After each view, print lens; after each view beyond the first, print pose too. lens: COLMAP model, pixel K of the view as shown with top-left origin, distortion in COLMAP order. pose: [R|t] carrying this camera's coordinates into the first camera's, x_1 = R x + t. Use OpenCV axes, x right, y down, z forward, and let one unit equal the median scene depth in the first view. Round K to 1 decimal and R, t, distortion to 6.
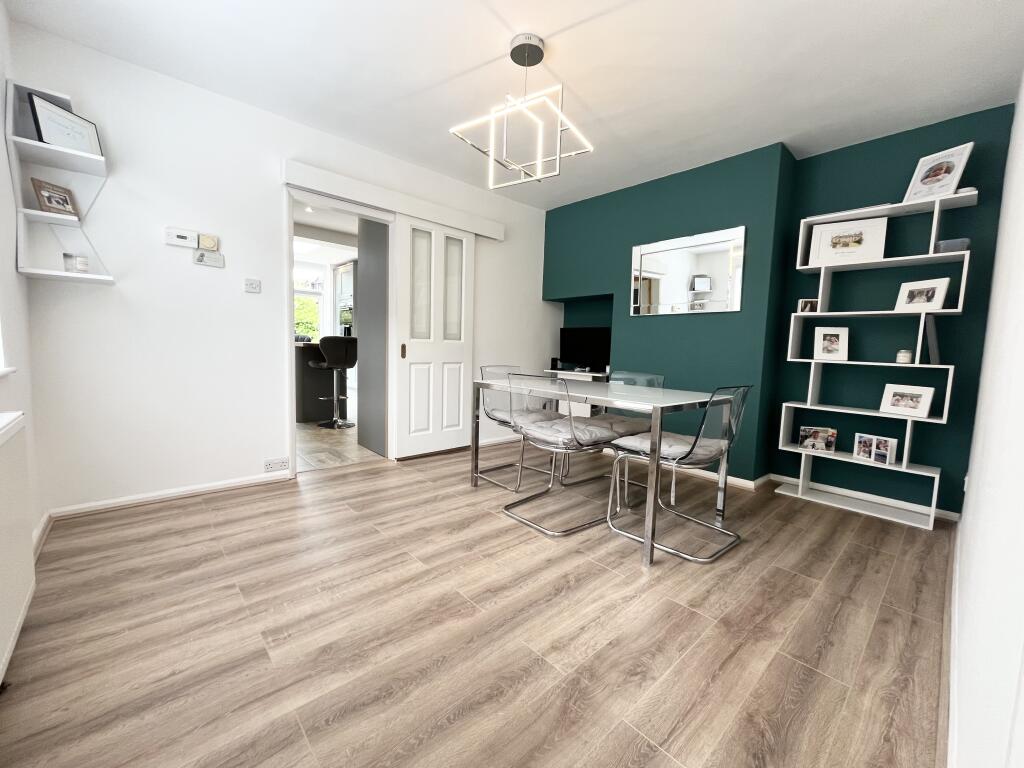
lens RADIAL K [[414.5, 0, 512.7], [0, 414.5, 385.3], [0, 0, 1]] dist [0.000031, -0.000004]
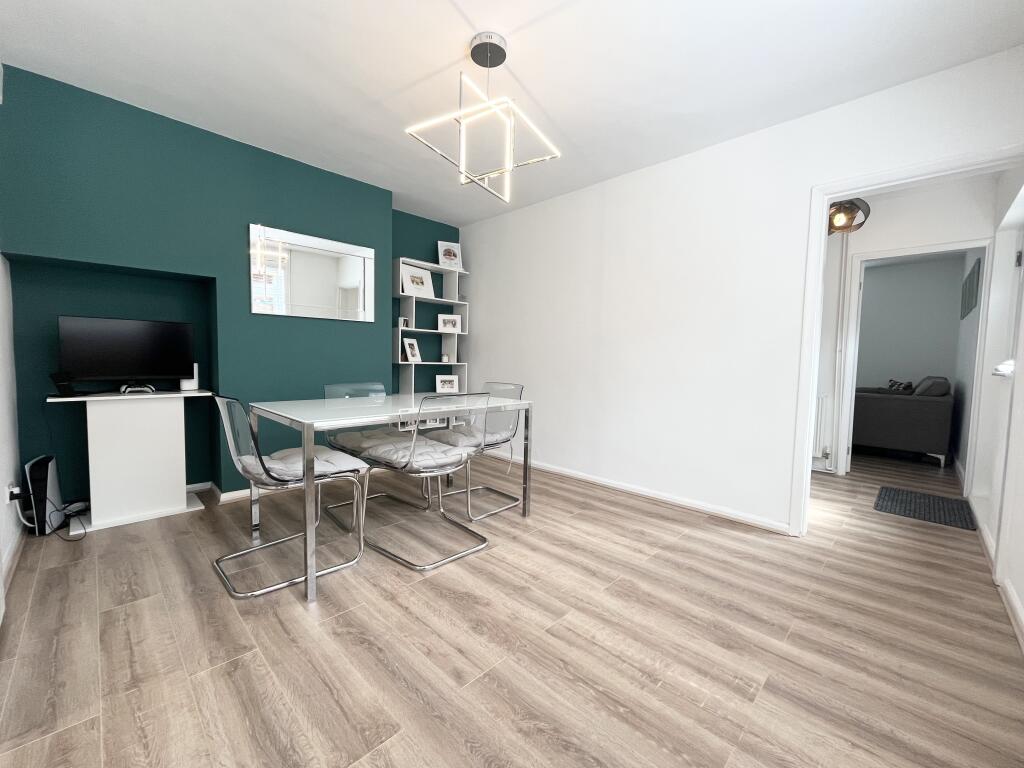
lens RADIAL K [[414.5, 0, 512.5], [0, 414.5, 383.6], [0, 0, 1]] dist [0.000031, -0.000004]
pose [[-0.047405, -0.091281, 0.994696, -0.940468], [0.070131, 0.993054, 0.094473, -0.134166], [-0.996411, 0.074238, -0.040674, 1.003960]]
